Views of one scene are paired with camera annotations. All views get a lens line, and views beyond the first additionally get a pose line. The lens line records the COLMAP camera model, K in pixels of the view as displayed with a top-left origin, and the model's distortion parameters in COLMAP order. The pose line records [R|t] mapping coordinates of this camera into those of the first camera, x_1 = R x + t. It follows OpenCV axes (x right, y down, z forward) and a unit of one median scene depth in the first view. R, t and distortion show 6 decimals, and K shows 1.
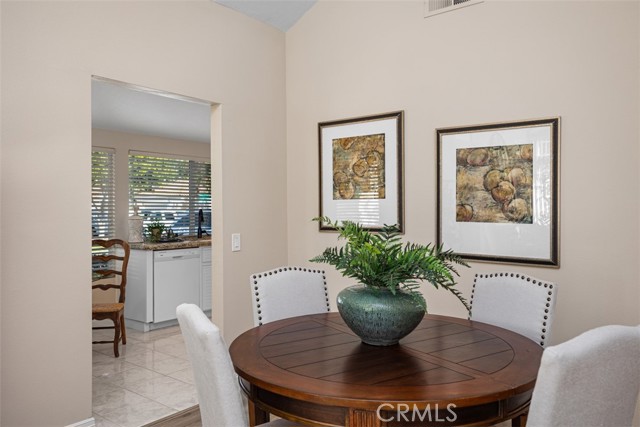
lens RADIAL K [[505.7, 0, 320.8], [0, 505.7, 212.7], [0, 0, 1]] dist [0.009516, -0.000293]
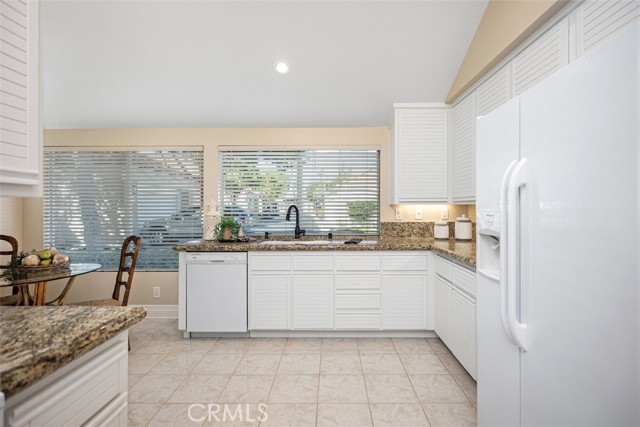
lens RADIAL K [[313.2, 0, 329.1], [0, 313.2, 210.1], [0, 0, 1]] dist [0.002487, 0.000093]
pose [[0.614098, 0.014836, -0.789090, 0.259028], [-0.002697, 0.999857, 0.016700, -0.008078], [0.789225, -0.008127, 0.614050, 0.857195]]
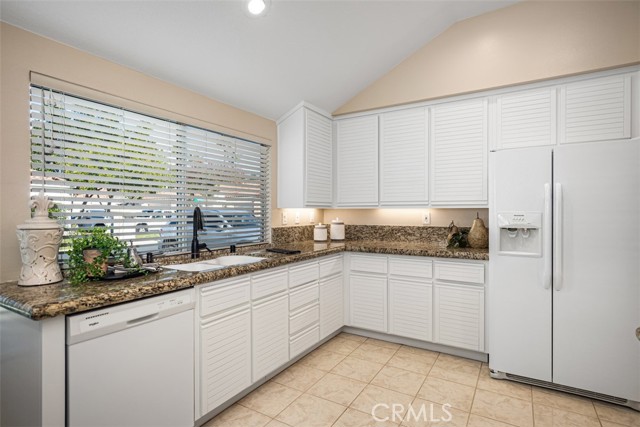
lens RADIAL K [[332.4, 0, 323.0], [0, 332.4, 216.5], [0, 0, 1]] dist [0.014649, 0.000848]
pose [[0.989768, 0.003081, 0.142654, -0.178686], [-0.004956, 0.999906, 0.012788, -0.001951], [-0.142601, -0.013364, 0.989690, 0.728189]]
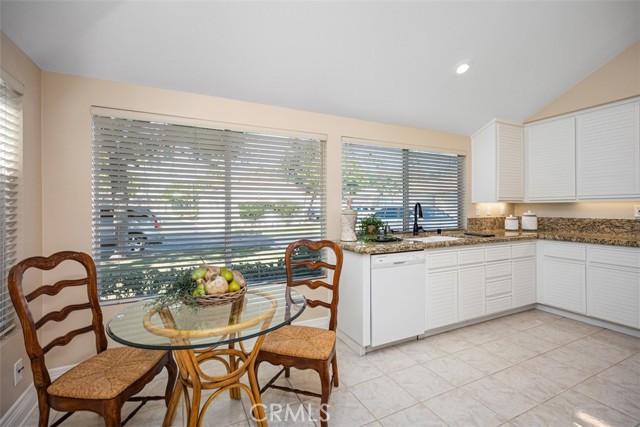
lens RADIAL K [[287.6, 0, 315.4], [0, 287.6, 207.3], [0, 0, 1]] dist [0.005263, -0.001059]
pose [[0.901816, 0.002706, -0.432111, -0.214803], [-0.002188, 0.999996, 0.001696, 0.001110], [0.432114, -0.000583, 0.901819, 0.558741]]
